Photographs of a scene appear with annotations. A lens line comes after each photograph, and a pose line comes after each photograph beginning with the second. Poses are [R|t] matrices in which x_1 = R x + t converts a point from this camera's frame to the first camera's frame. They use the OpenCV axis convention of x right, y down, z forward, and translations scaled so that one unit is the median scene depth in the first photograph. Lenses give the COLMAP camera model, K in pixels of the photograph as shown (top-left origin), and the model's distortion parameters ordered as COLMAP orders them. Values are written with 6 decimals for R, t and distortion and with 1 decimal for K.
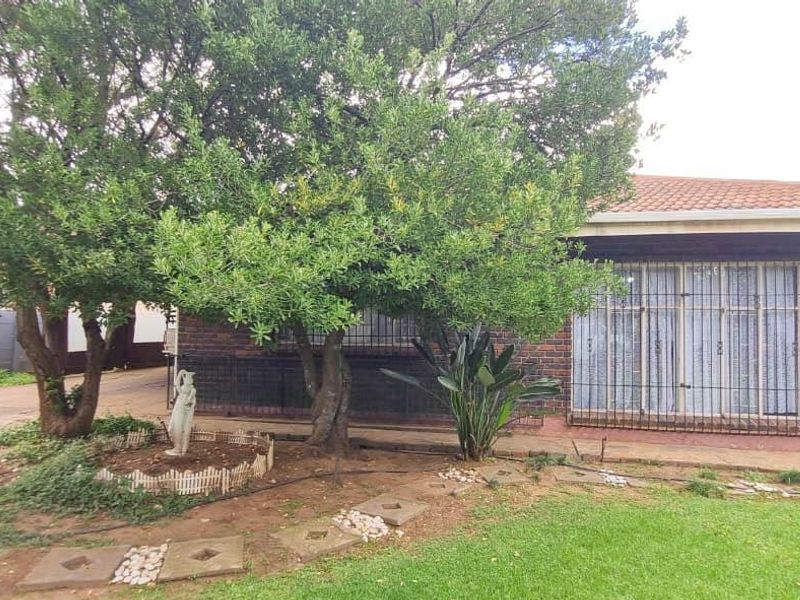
lens RADIAL K [[414.3, 0, 377.4], [0, 414.3, 284.5], [0, 0, 1]] dist [0.000201, 0.000478]
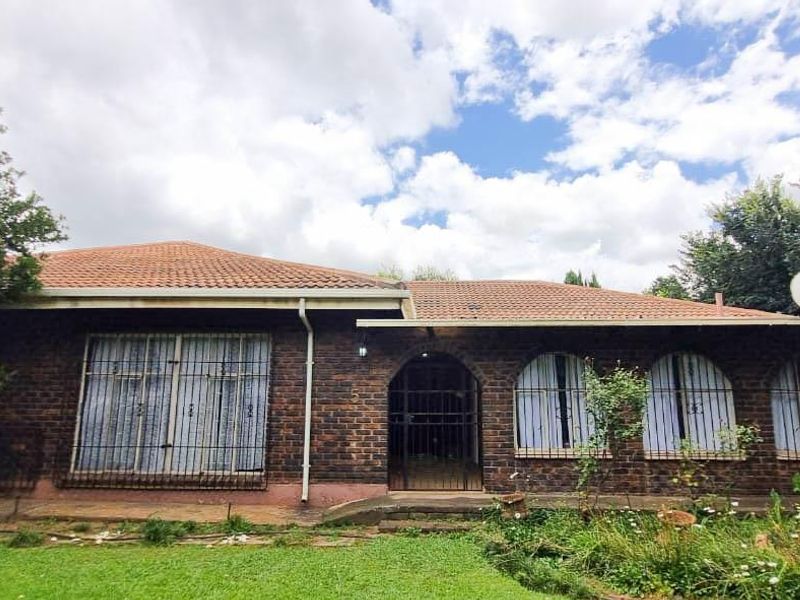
lens RADIAL K [[432.3, 0, 397.4], [0, 432.3, 299.6], [0, 0, 1]] dist [0.002331, -0.000972]
pose [[0.991772, 0.024207, 0.125705, 0.900375], [-0.009912, 0.993532, -0.113122, -0.012494], [-0.127631, 0.110945, 0.985597, -0.187984]]
